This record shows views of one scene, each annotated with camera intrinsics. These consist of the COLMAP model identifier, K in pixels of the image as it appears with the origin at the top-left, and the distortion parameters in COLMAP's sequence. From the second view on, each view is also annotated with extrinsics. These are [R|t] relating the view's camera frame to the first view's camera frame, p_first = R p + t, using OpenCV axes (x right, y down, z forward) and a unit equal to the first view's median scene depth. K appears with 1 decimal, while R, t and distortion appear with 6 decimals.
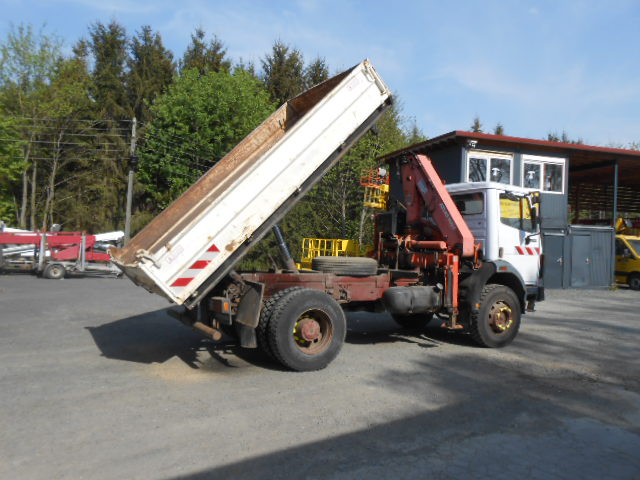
lens RADIAL K [[494.0, 0, 320.0], [0, 494.0, 240.0], [0, 0, 1]] dist [-0.001532, 0.000247]
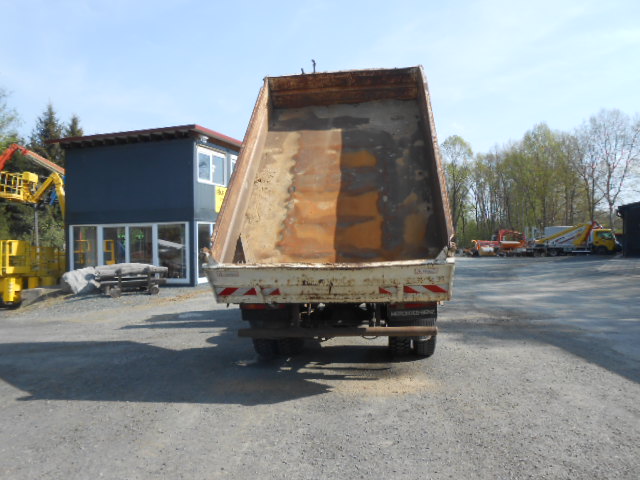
lens RADIAL K [[494.0, 0, 320.0], [0, 494.0, 240.0], [0, 0, 1]] dist [-0.001532, 0.000247]
pose [[0.608071, -0.035167, 0.793104, -0.758817], [0.031418, 0.999302, 0.020223, -0.004352], [-0.793261, 0.012621, 0.608751, 0.417314]]
